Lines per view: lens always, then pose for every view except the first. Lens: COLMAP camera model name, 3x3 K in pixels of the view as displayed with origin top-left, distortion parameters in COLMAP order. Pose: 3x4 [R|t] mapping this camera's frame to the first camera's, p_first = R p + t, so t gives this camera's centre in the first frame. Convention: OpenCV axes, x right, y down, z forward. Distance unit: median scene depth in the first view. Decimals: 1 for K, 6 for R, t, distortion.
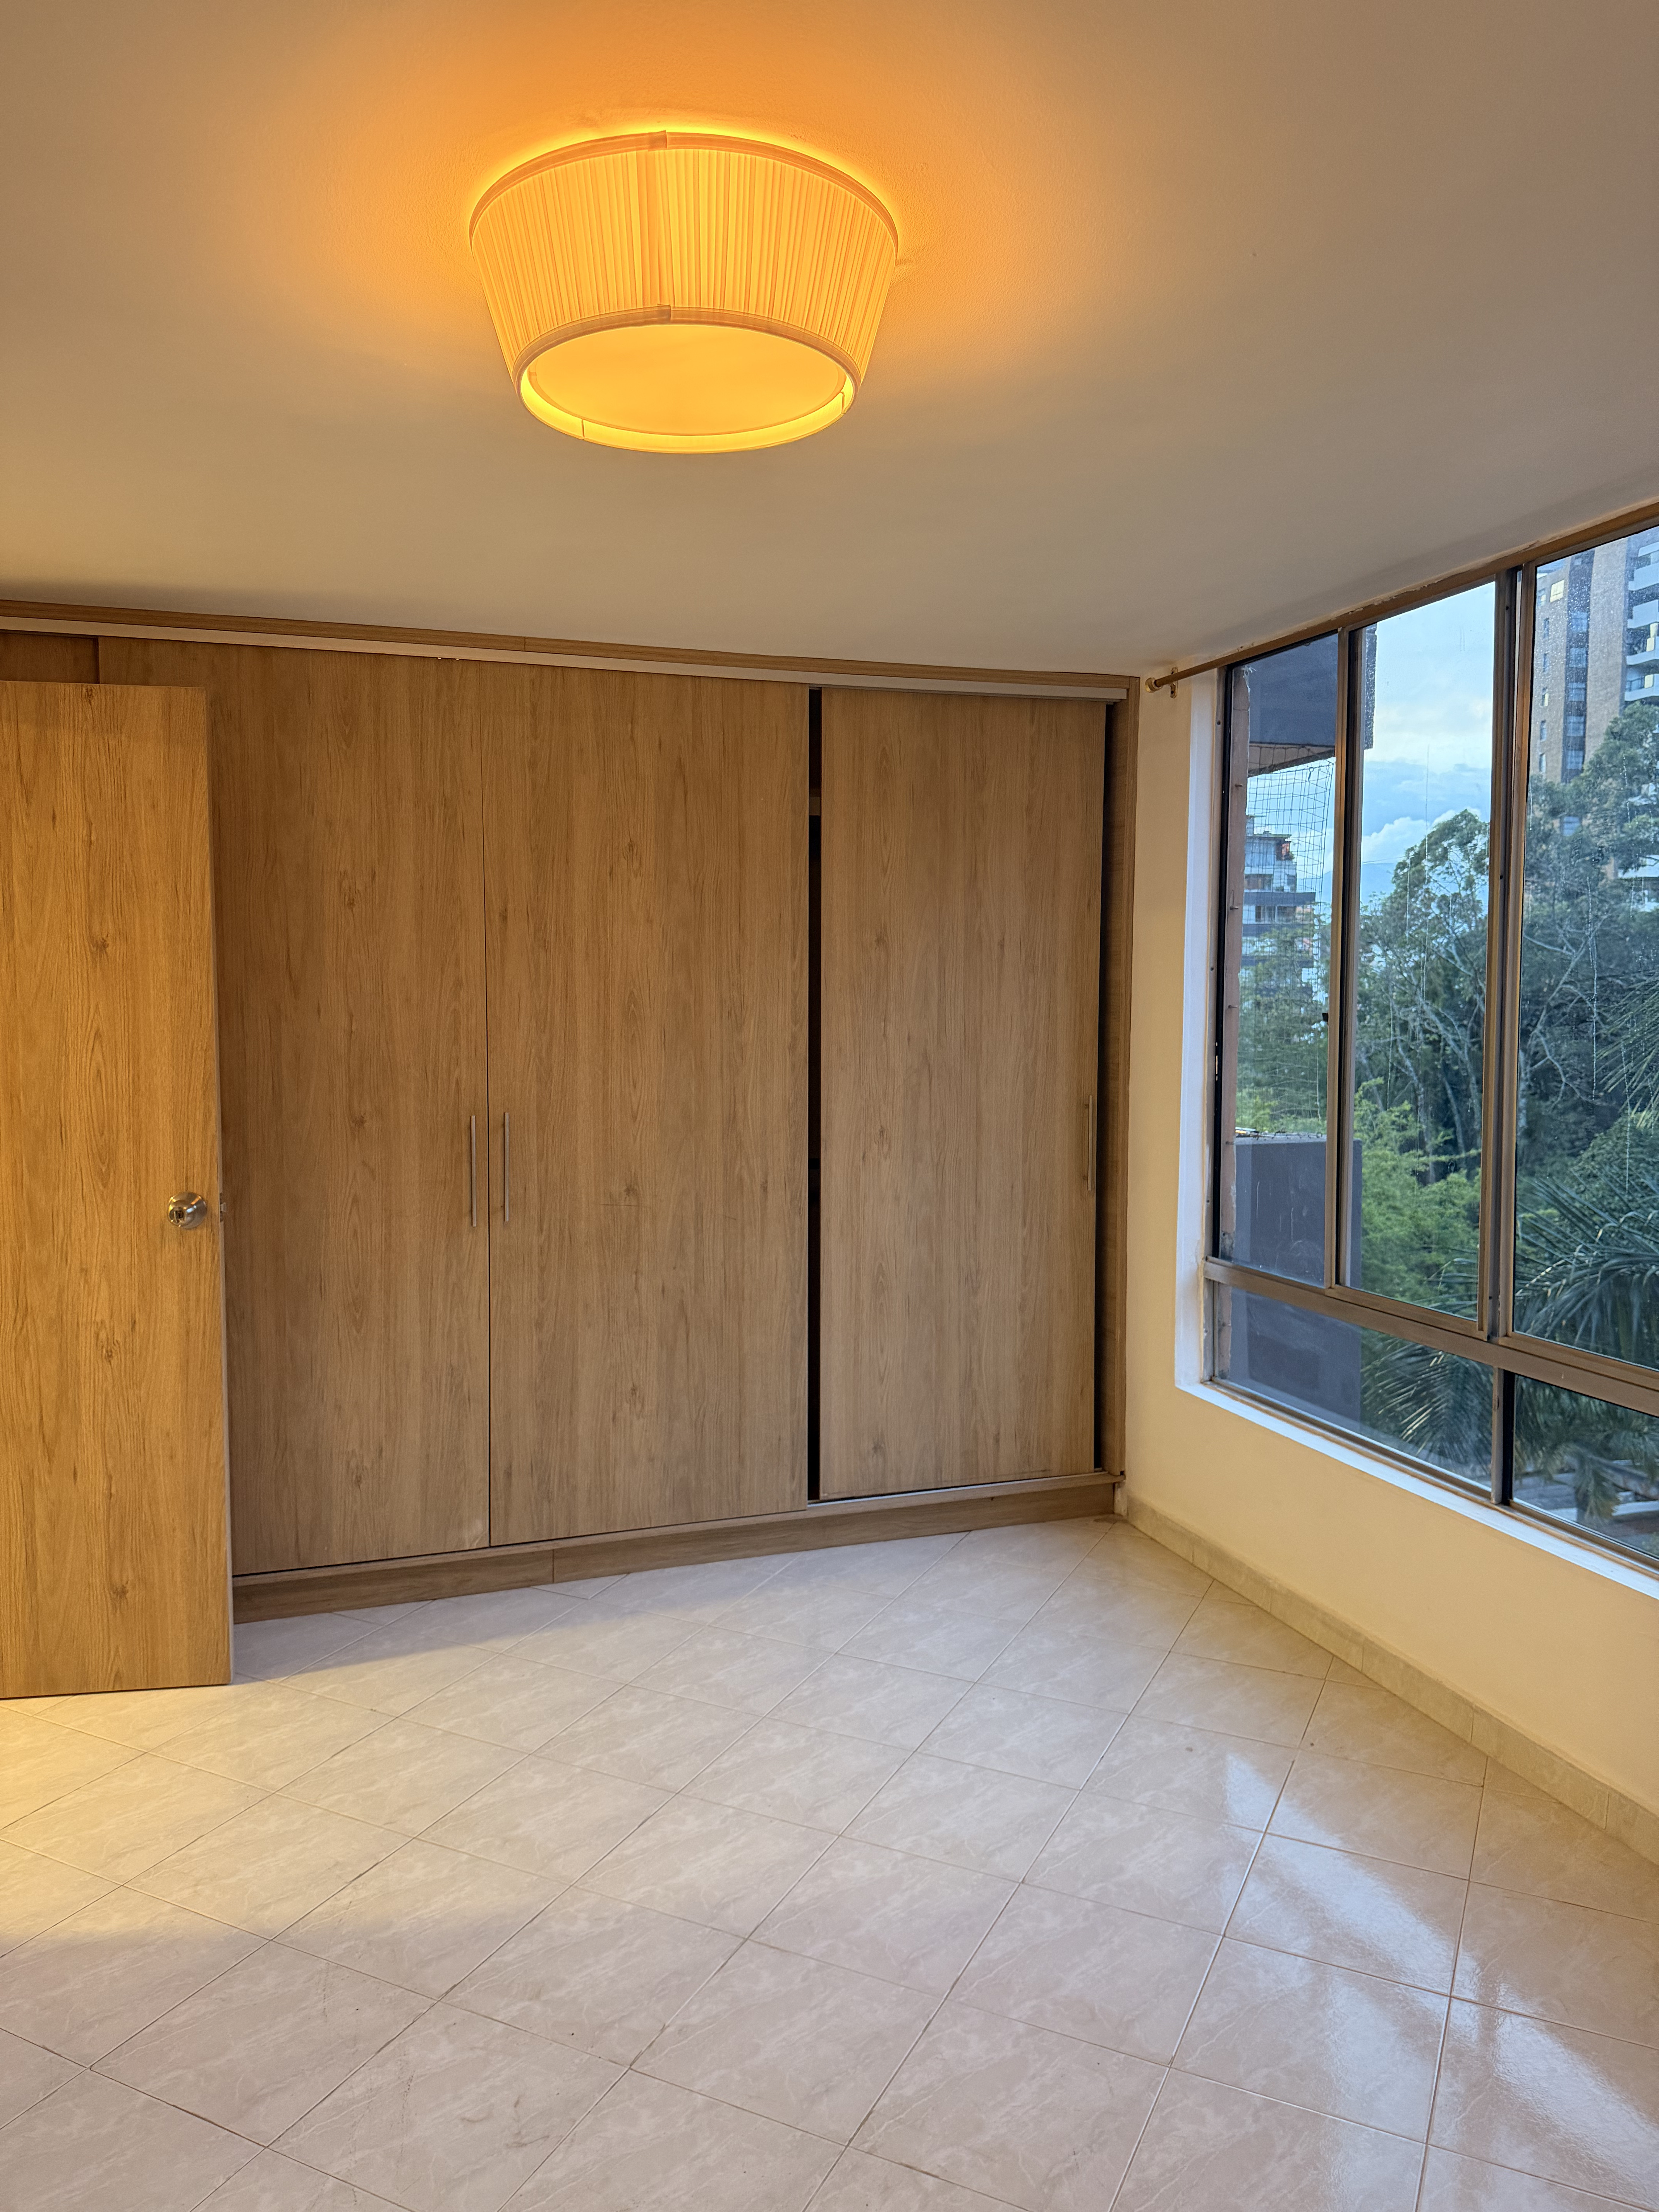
lens RADIAL K [[1558.4, 0, 820.6], [0, 1558.4, 1110.1], [0, 0, 1]] dist [0.010029, 0.001183]
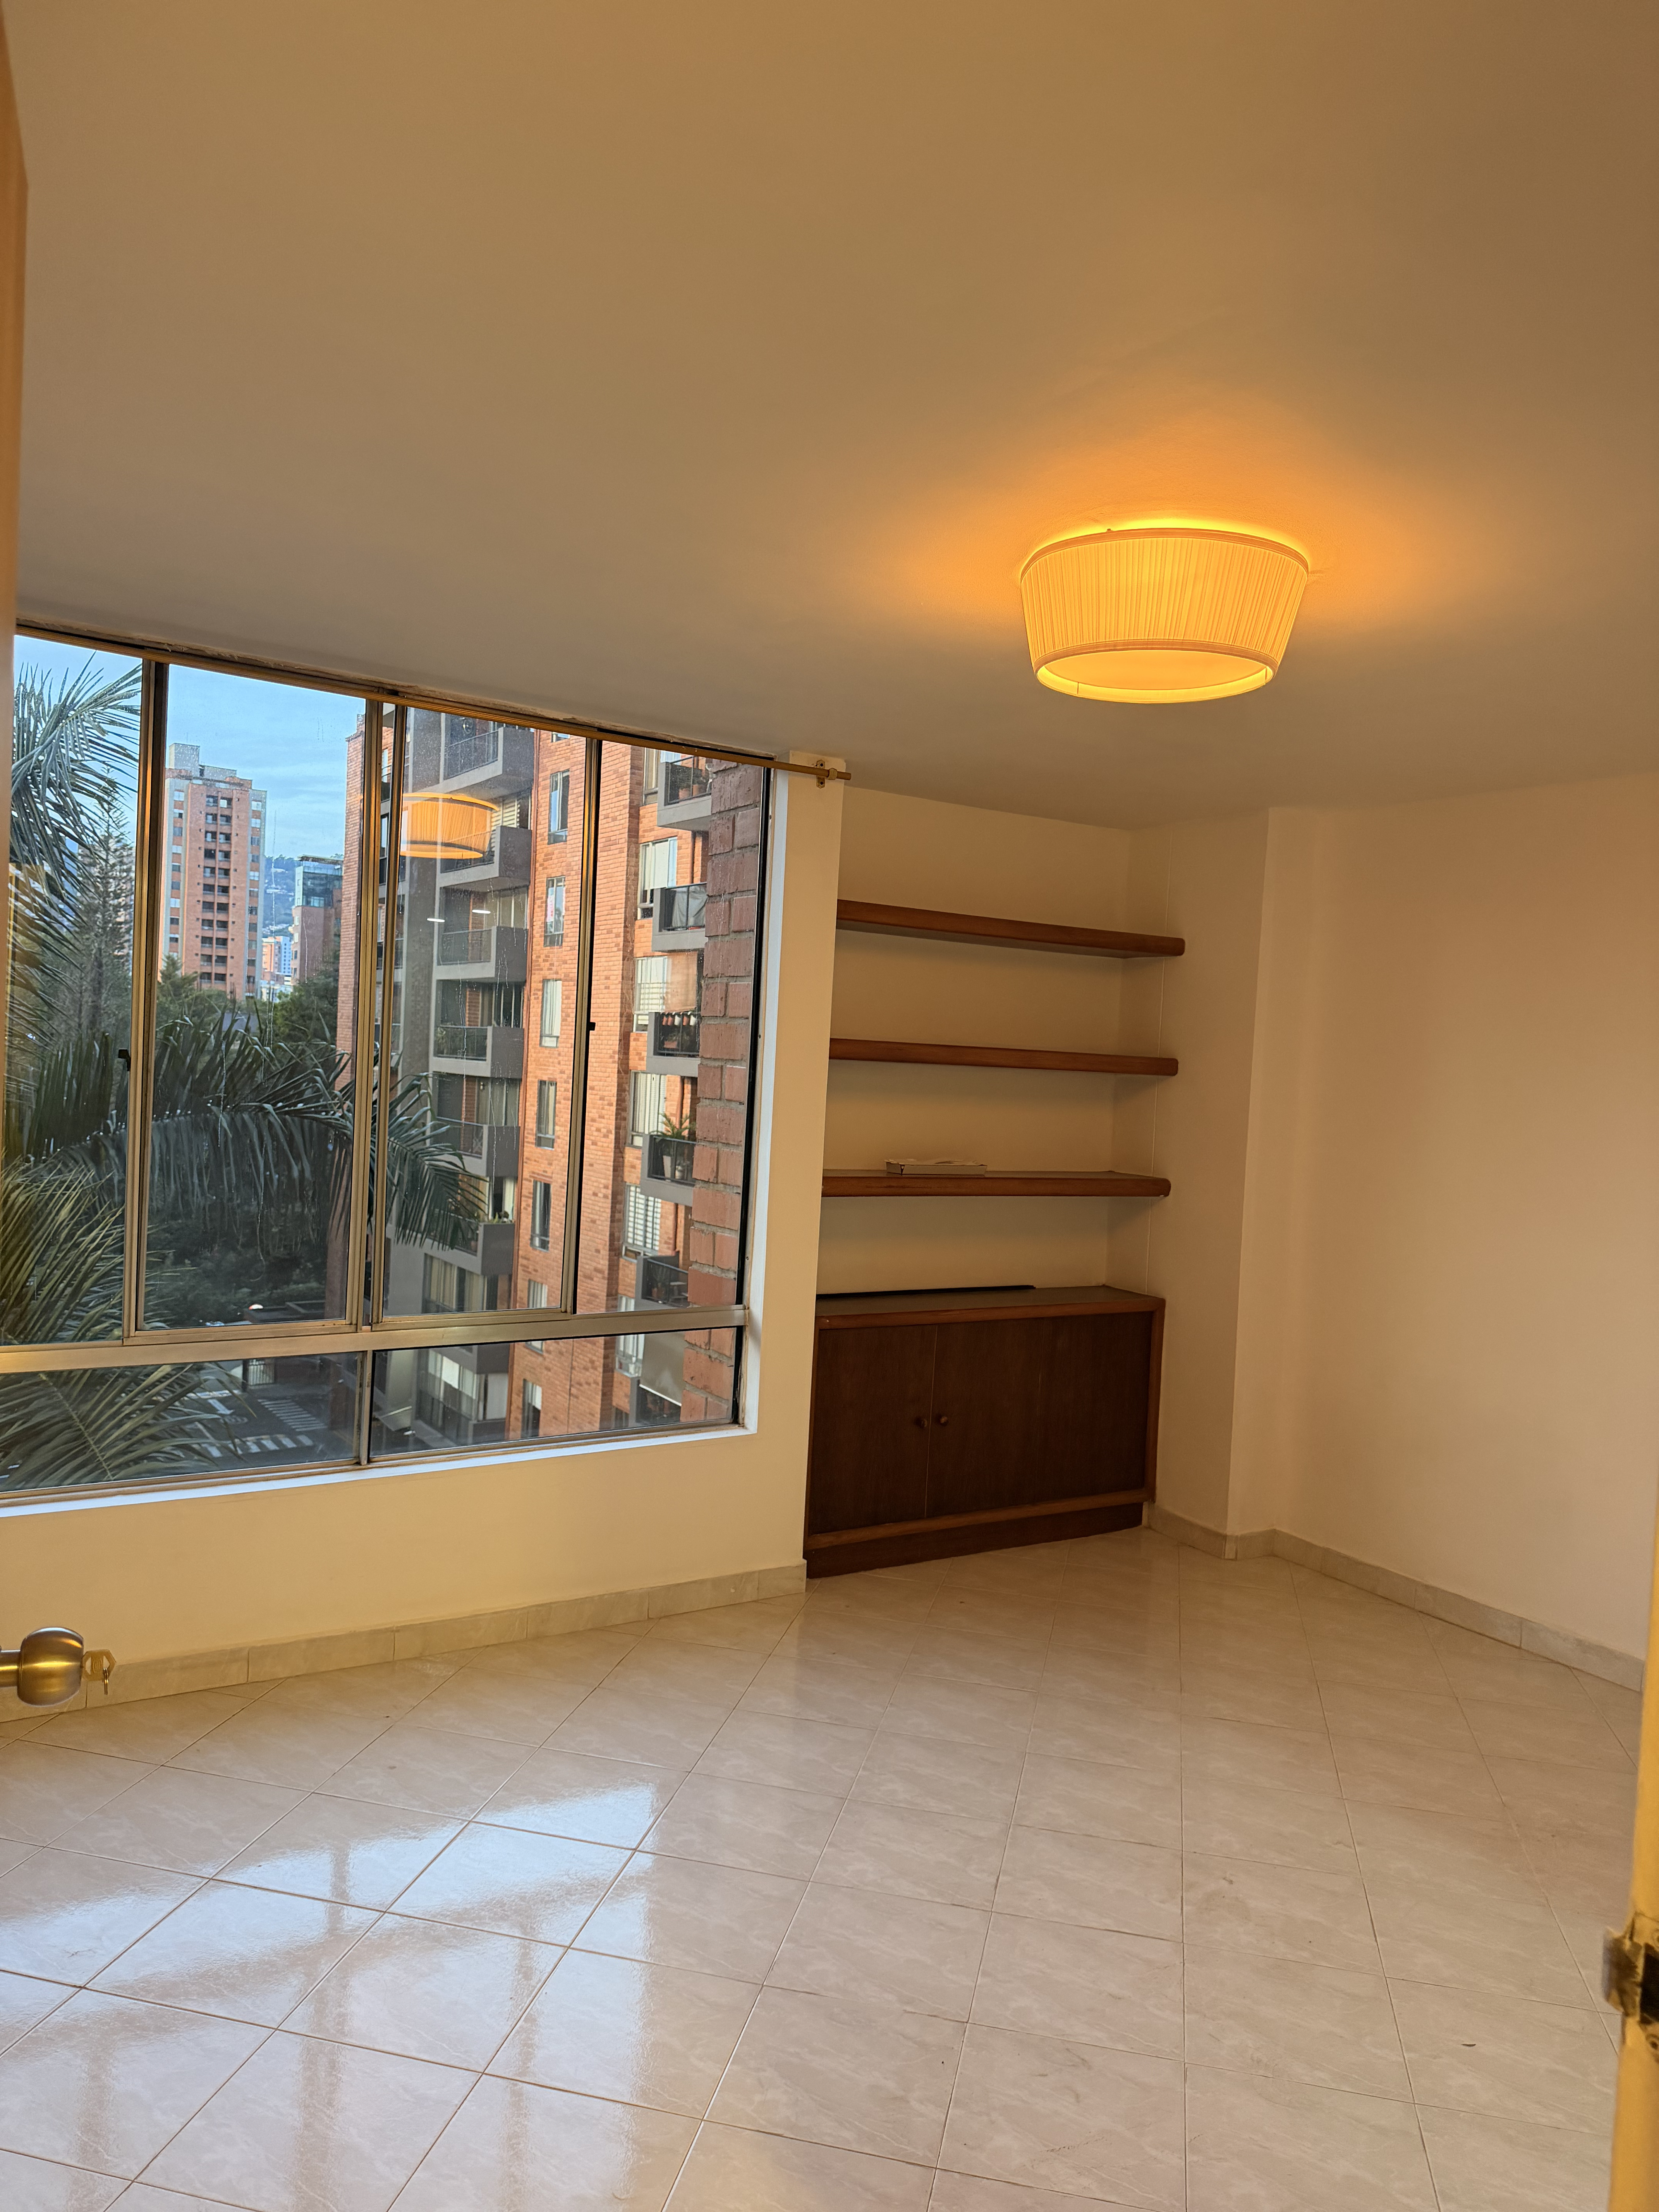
lens RADIAL K [[1558.4, 0, 821.7], [0, 1558.4, 1105.7], [0, 0, 1]] dist [0.010029, 0.001183]
pose [[-0.226348, -0.046369, 0.972942, -0.927646], [0.019312, 0.998456, 0.052077, -0.093180], [-0.973855, 0.030577, -0.225103, 1.054766]]
